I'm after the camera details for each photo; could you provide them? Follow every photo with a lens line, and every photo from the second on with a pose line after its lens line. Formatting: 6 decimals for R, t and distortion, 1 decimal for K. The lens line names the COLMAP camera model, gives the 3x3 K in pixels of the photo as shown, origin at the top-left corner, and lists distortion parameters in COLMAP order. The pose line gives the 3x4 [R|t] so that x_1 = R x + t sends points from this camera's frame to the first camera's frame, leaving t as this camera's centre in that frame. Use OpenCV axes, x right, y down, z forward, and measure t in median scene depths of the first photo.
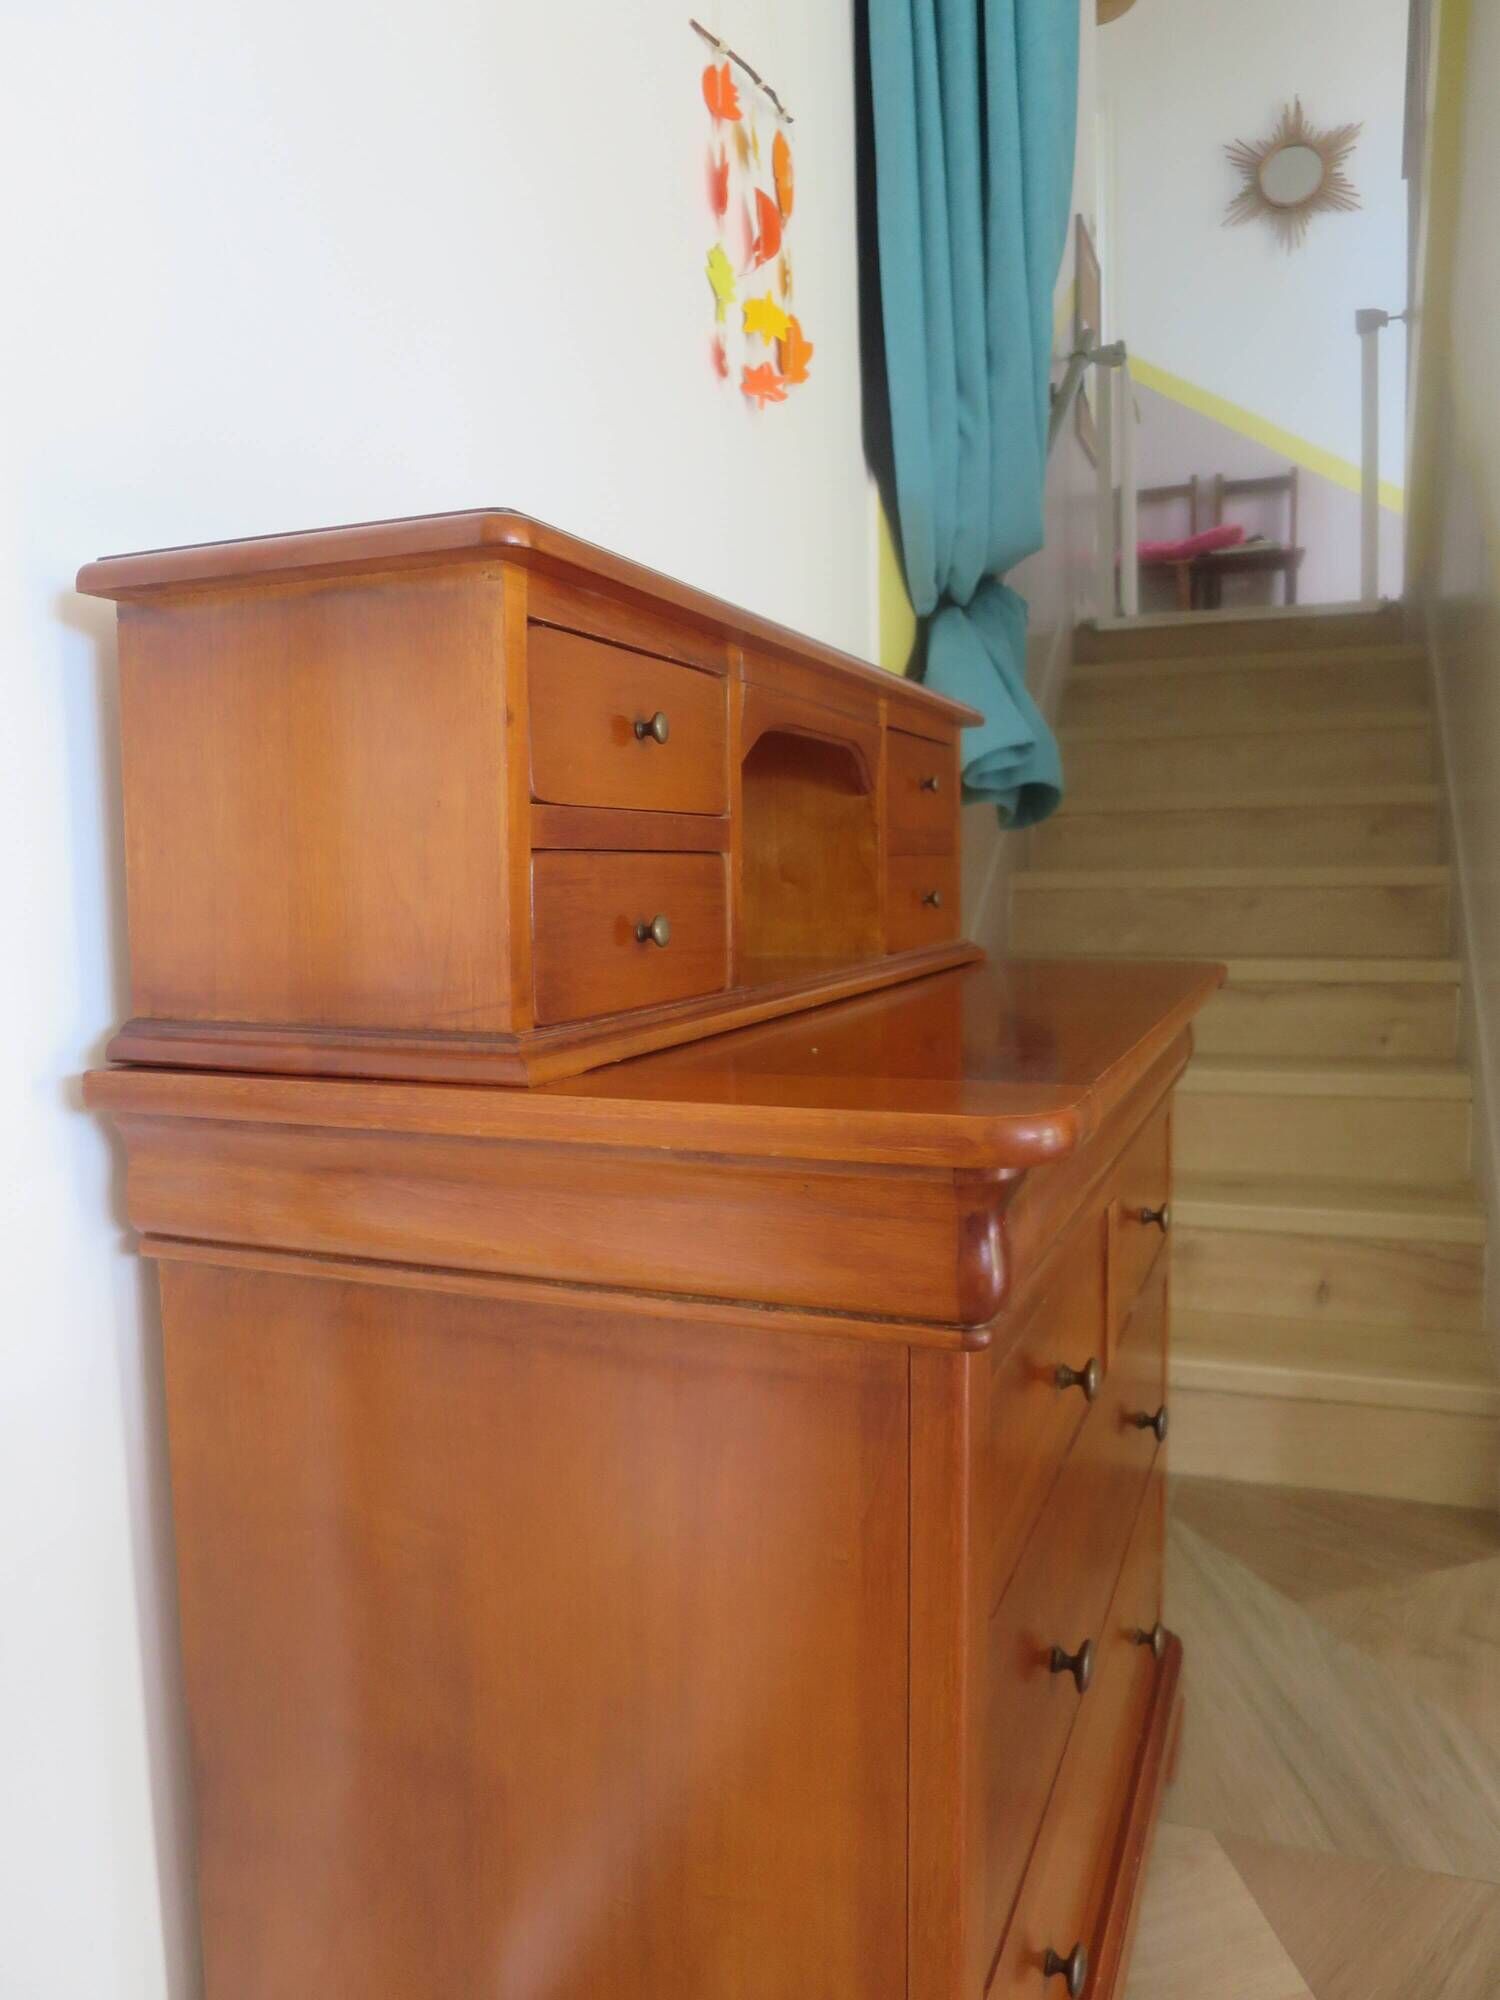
lens RADIAL K [[1435.0, 0, 734.4], [0, 1435.0, 1010.5], [0, 0, 1]] dist [-0.047752, 0.005801]
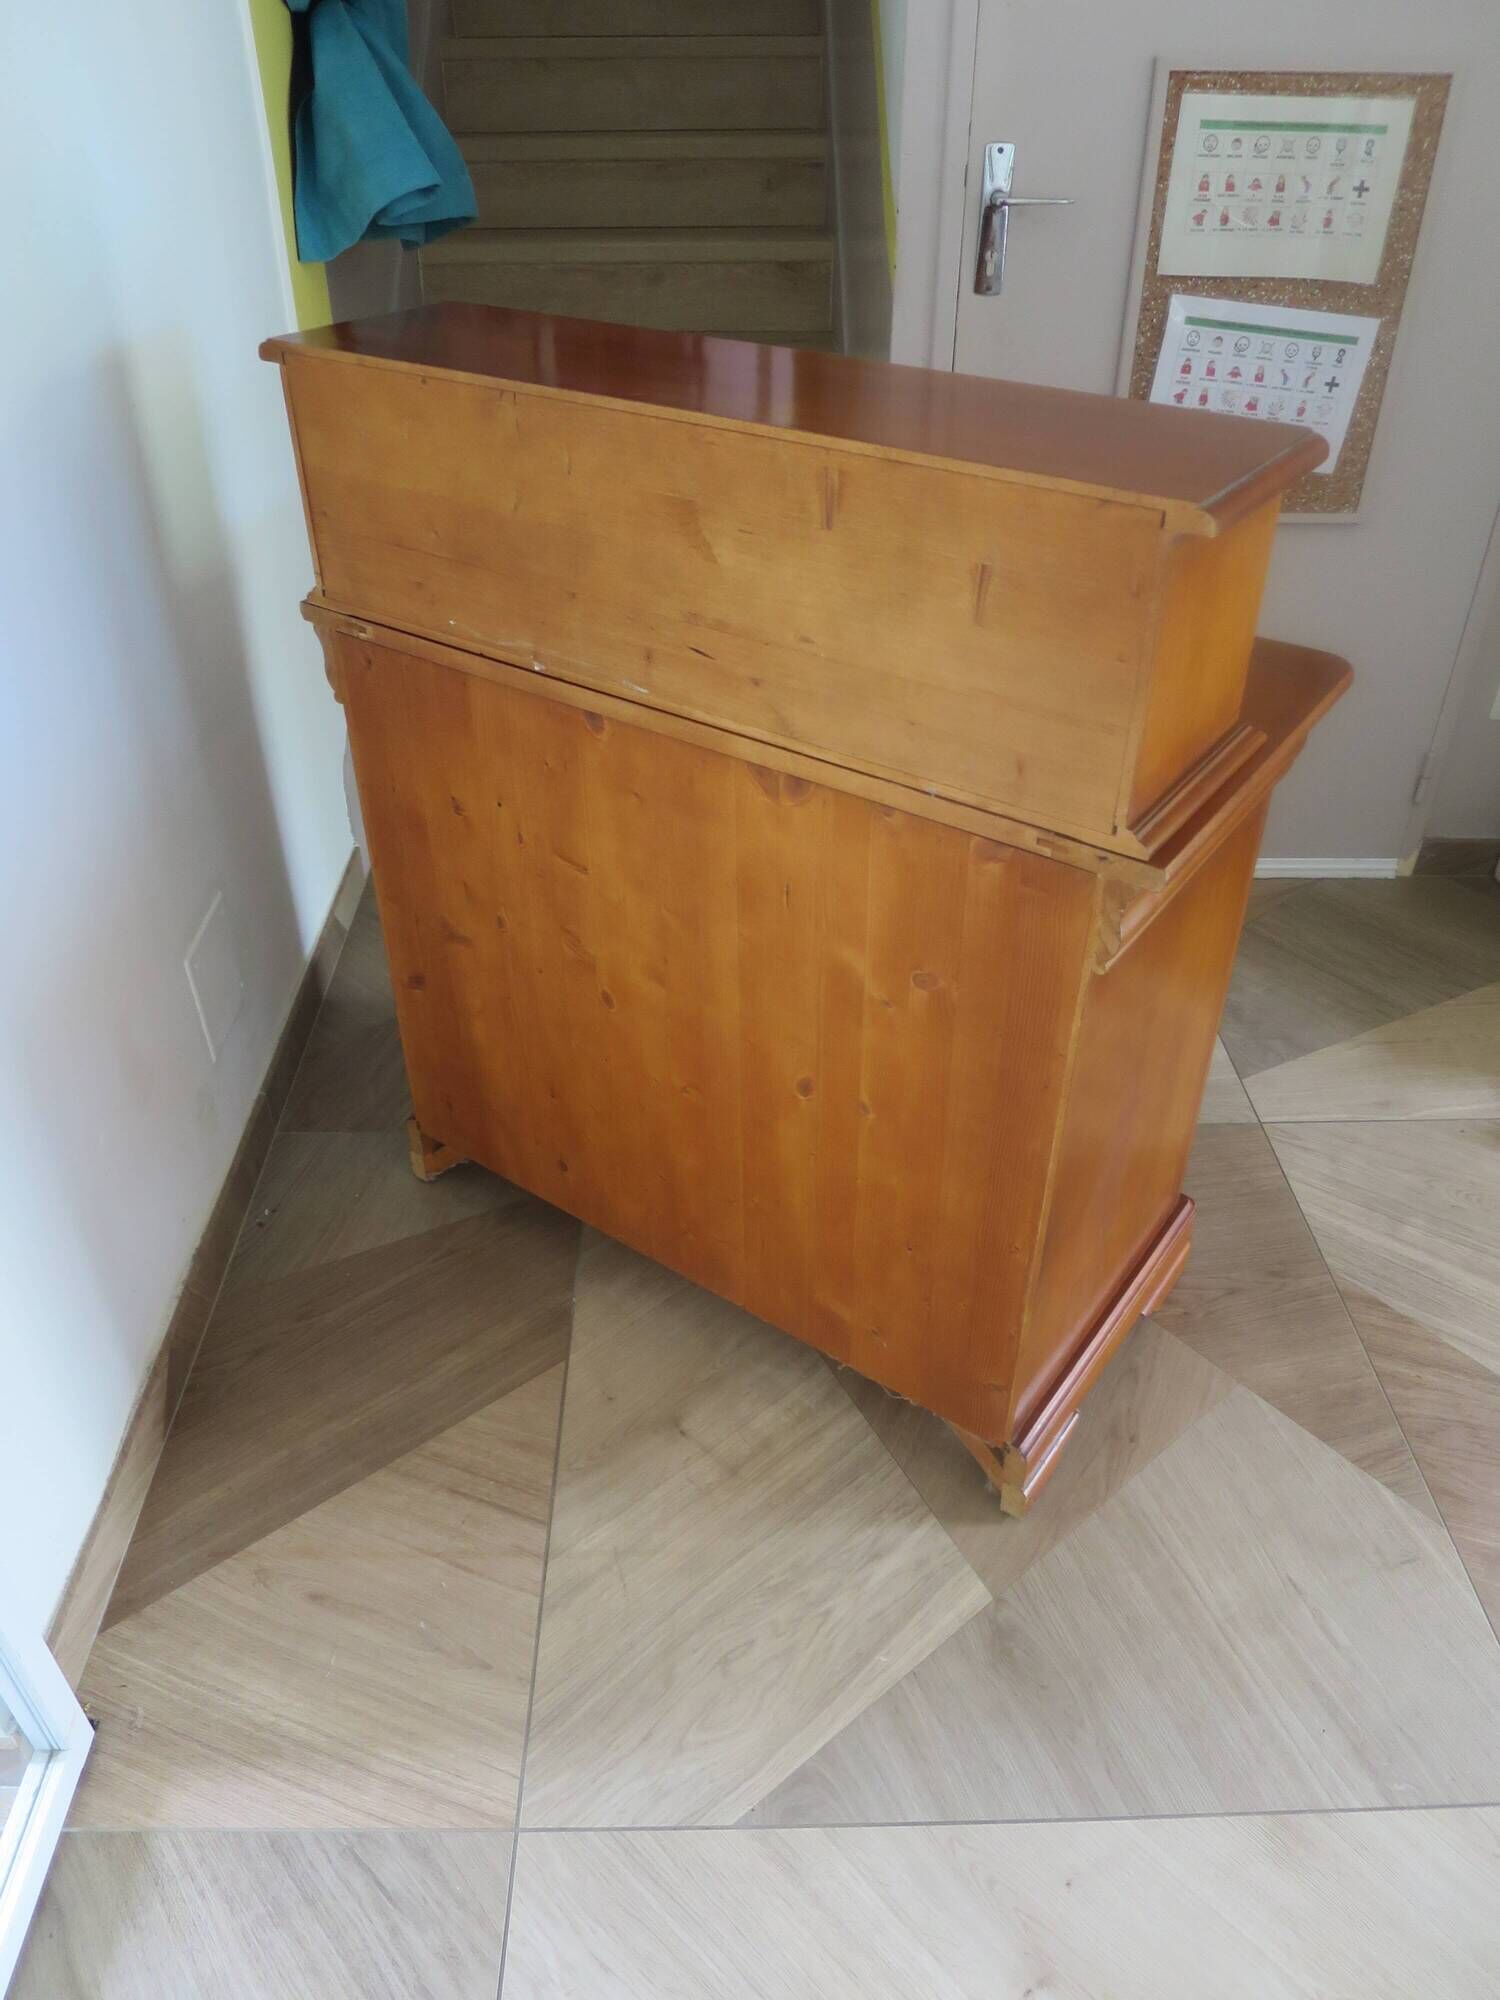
lens RADIAL K [[1435.0, 0, 751.5], [0, 1435.0, 1011.9], [0, 0, 1]] dist [-0.047752, 0.005801]
pose [[0.922325, -0.210663, 0.323940, -0.030315], [0.019774, 0.862956, 0.504893, -0.220488], [-0.385908, -0.459270, 0.800091, -0.151195]]
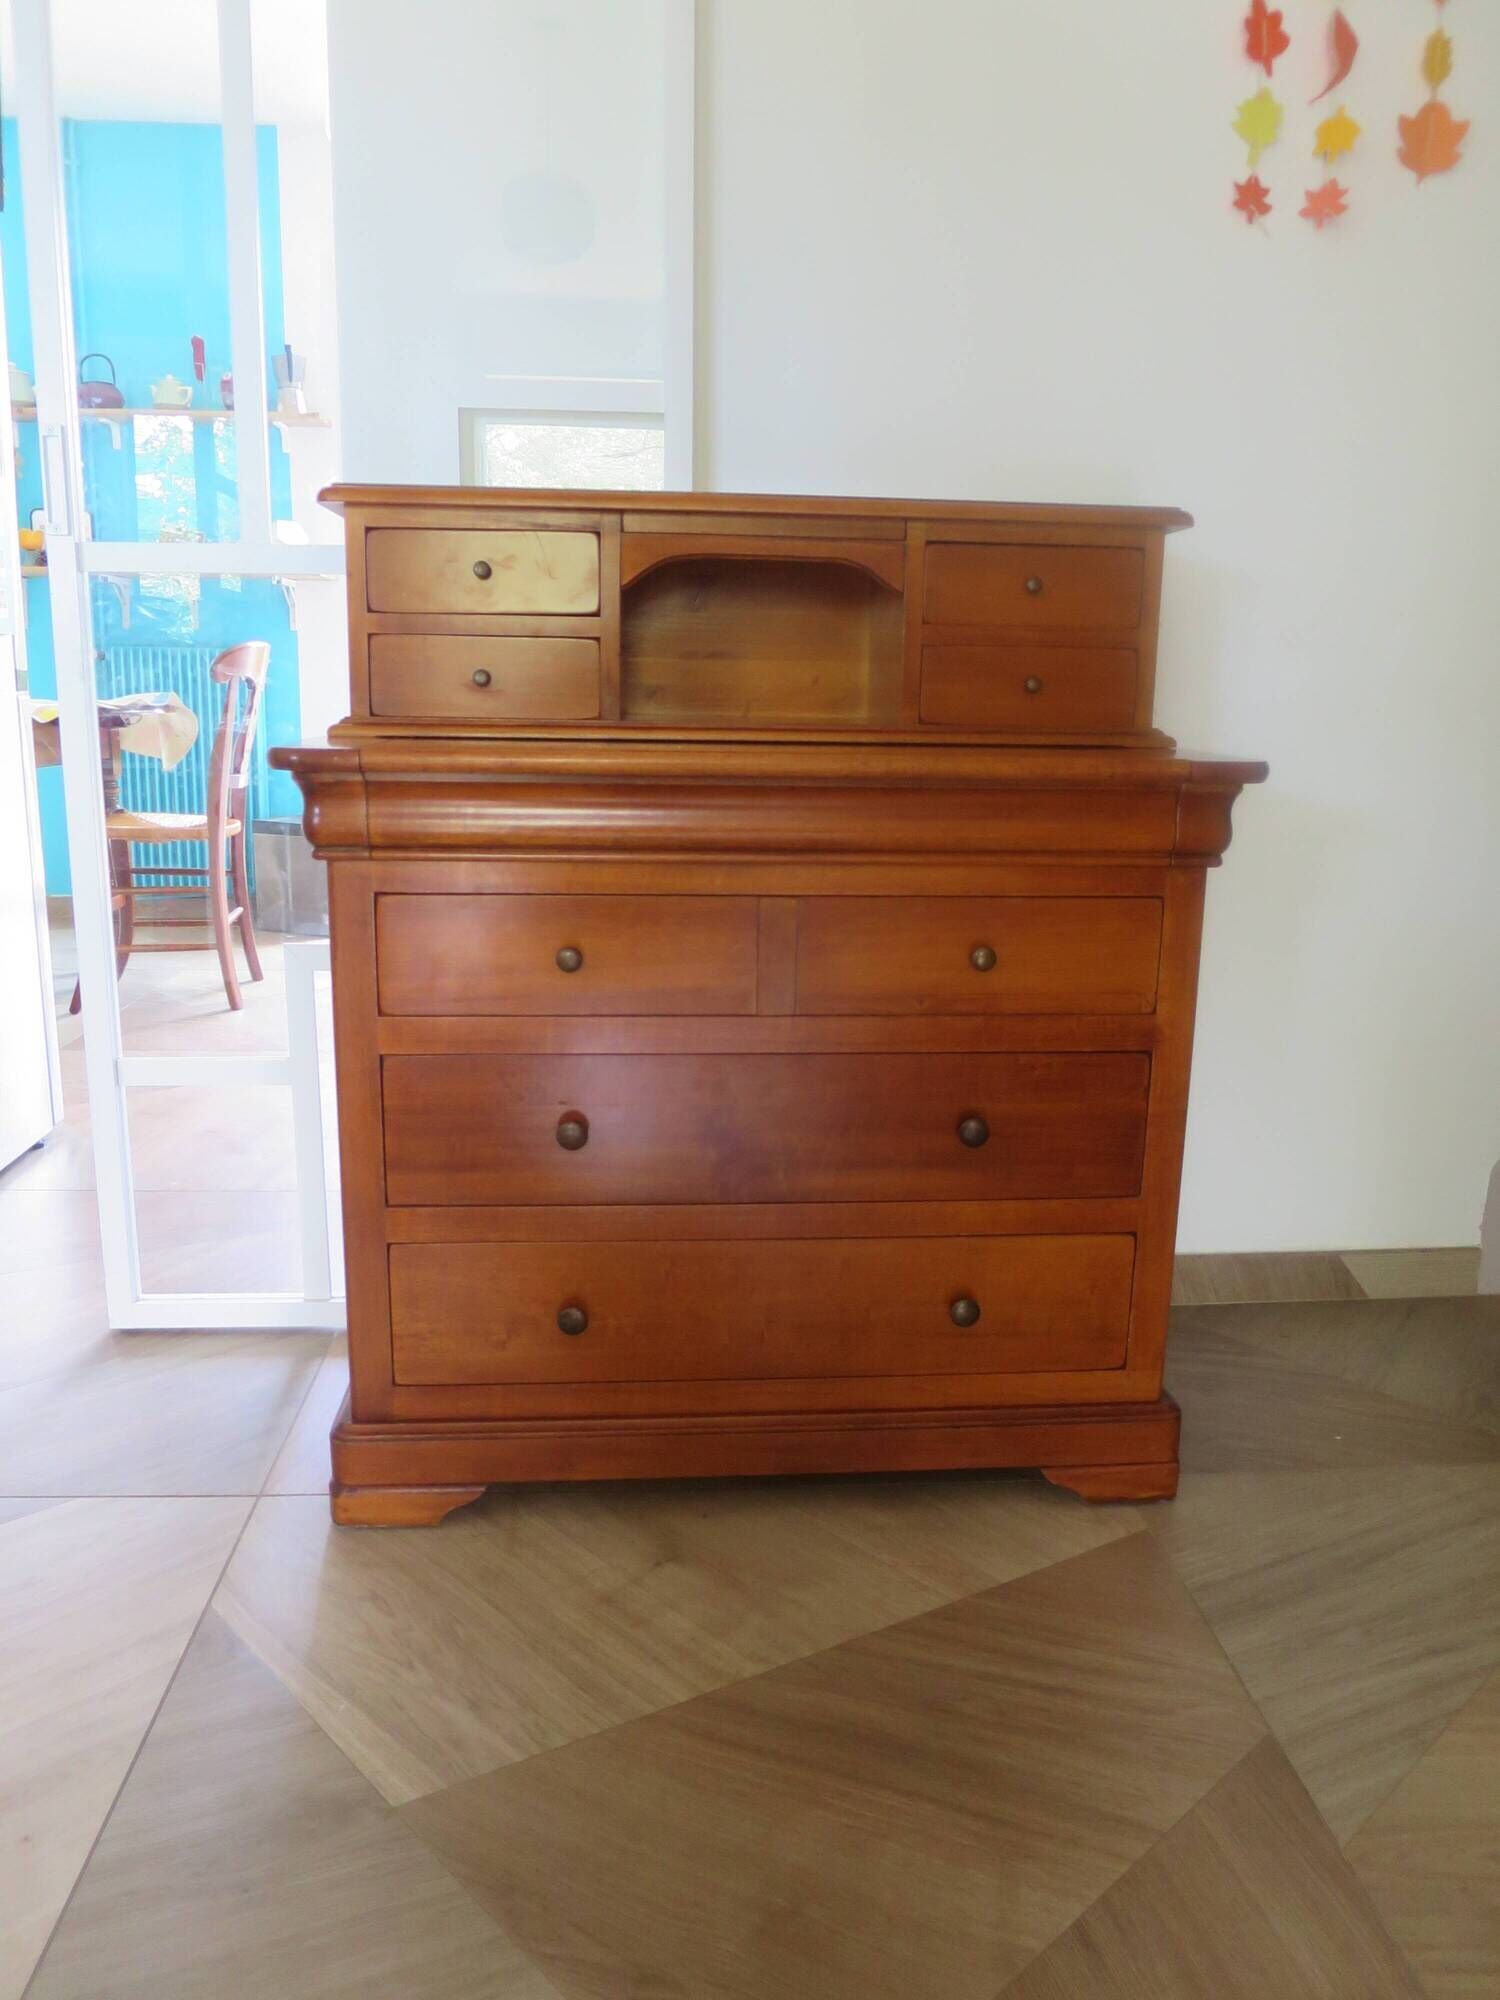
lens RADIAL K [[1435.0, 0, 750.1], [0, 1435.0, 1004.7], [0, 0, 1]] dist [-0.047752, 0.005801]
pose [[0.432470, 0.221620, -0.873988, 0.811502], [-0.109436, 0.975058, 0.193097, -0.010535], [0.894983, 0.012137, 0.445936, 0.143185]]
